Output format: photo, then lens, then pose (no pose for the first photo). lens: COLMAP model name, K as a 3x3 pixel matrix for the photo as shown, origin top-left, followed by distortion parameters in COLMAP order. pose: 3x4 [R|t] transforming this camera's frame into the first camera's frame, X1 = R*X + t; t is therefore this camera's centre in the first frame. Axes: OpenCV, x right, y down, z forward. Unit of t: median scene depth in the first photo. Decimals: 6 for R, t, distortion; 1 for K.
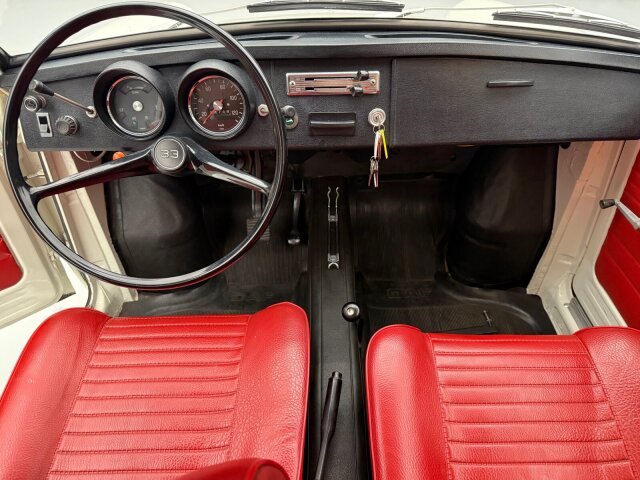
lens RADIAL K [[454.1, 0, 338.8], [0, 454.1, 238.5], [0, 0, 1]] dist [0.046199, -0.001823]
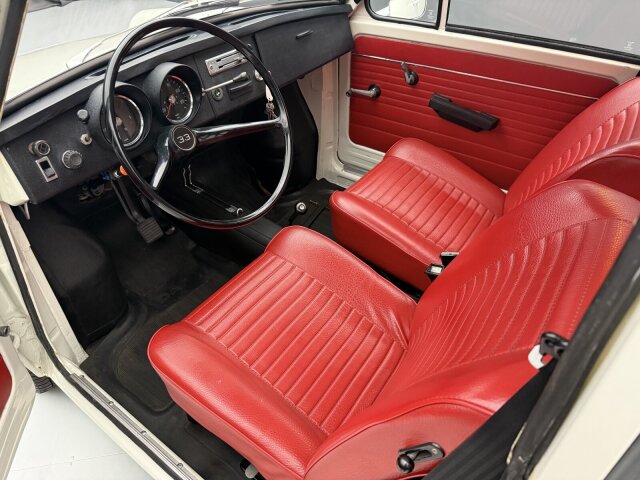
lens RADIAL K [[429.9, 0, 337.0], [0, 429.9, 242.9], [0, 0, 1]] dist [0.001385, -0.000074]
pose [[0.561442, -0.521214, 0.642743, -0.877419], [0.515293, 0.827952, 0.221289, 0.011870], [-0.647499, 0.206960, 0.733425, -0.085210]]
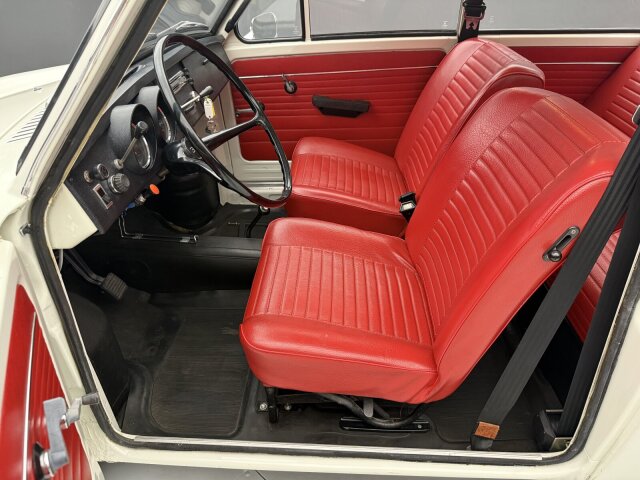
lens RADIAL K [[439.5, 0, 320.0], [0, 439.5, 240.0], [0, 0, 1]] dist [0.022880, -0.000274]
pose [[0.063029, -0.548974, 0.833460, -1.315837], [0.674296, 0.639103, 0.369964, -0.203591], [-0.735767, 0.538680, 0.410453, 0.286336]]
